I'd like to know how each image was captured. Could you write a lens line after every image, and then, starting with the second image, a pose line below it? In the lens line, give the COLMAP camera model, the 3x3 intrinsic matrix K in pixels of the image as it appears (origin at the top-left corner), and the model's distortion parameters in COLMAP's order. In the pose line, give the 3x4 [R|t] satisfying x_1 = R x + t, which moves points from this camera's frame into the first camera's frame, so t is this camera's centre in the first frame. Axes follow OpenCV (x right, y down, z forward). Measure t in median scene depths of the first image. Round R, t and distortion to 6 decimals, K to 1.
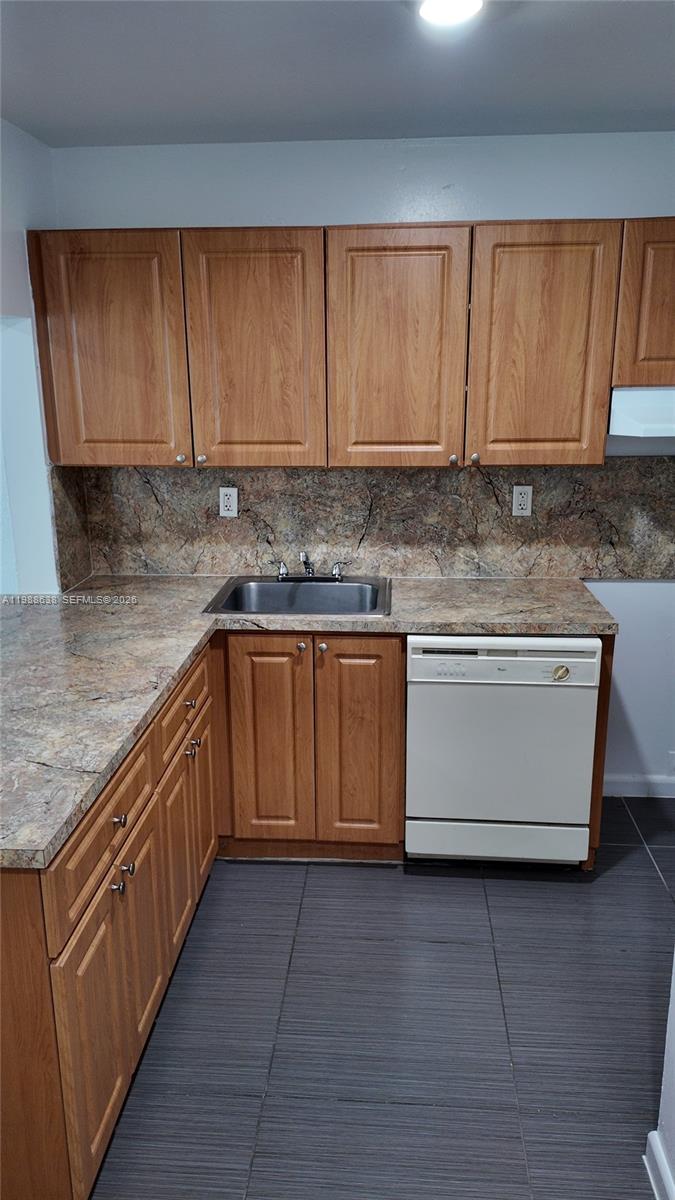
lens RADIAL K [[868.6, 0, 340.4], [0, 868.6, 602.3], [0, 0, 1]] dist [0.135864, -0.213103]
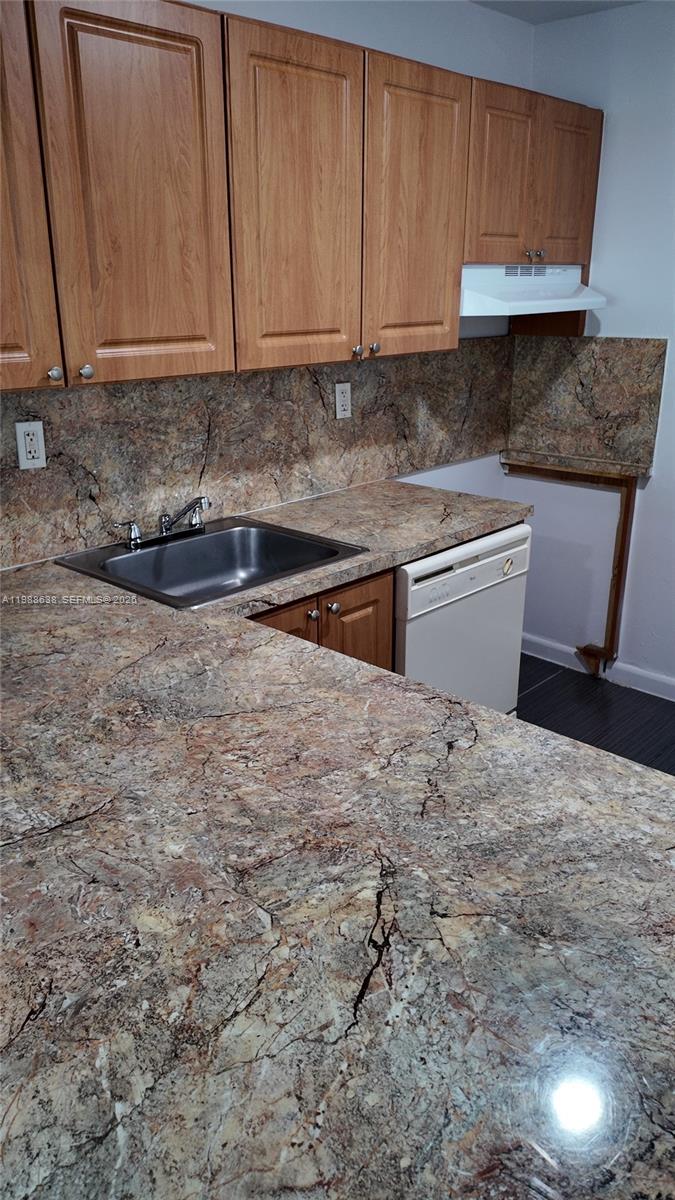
lens RADIAL K [[868.6, 0, 340.4], [0, 868.6, 602.3], [0, 0, 1]] dist [0.135864, -0.213103]
pose [[0.630163, -0.261706, 0.731030, -0.544372], [0.199654, 0.964445, 0.173161, -0.080176], [-0.750356, 0.036833, 0.660007, 0.466275]]
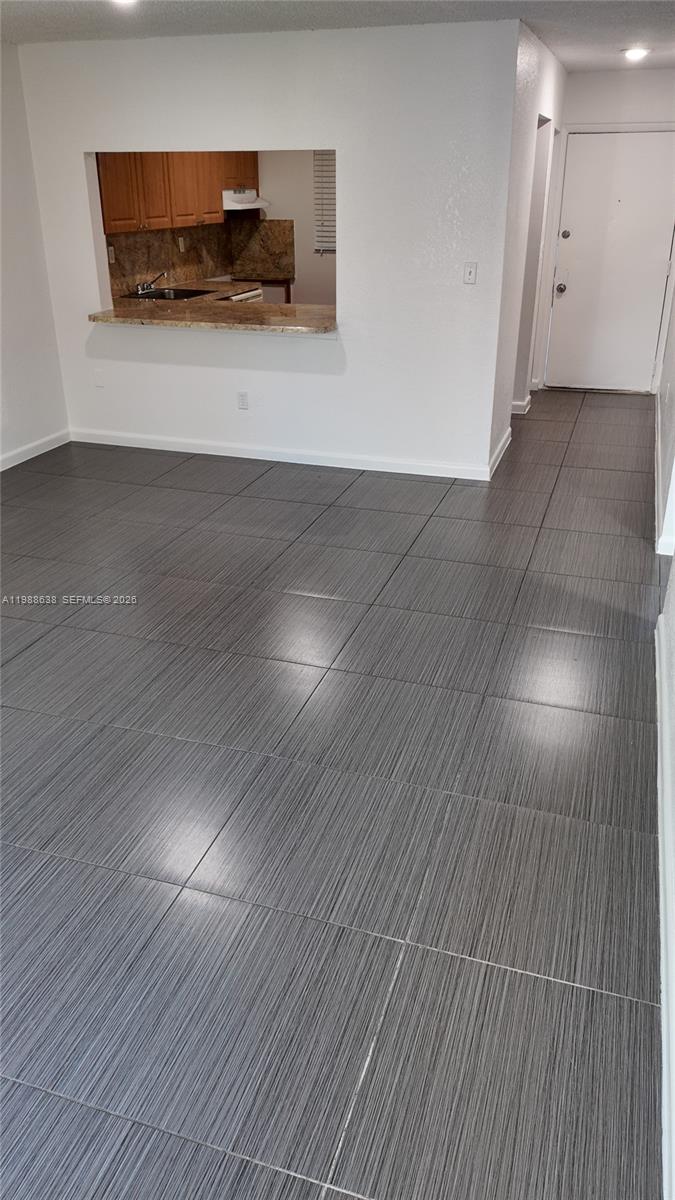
lens RADIAL K [[868.6, 0, 340.4], [0, 868.6, 602.3], [0, 0, 1]] dist [0.135864, -0.213103]
pose [[0.238291, -0.411731, 0.879599, -2.270668], [0.251680, 0.900928, 0.353533, 0.011997], [-0.938016, 0.137134, 0.318307, 0.024158]]
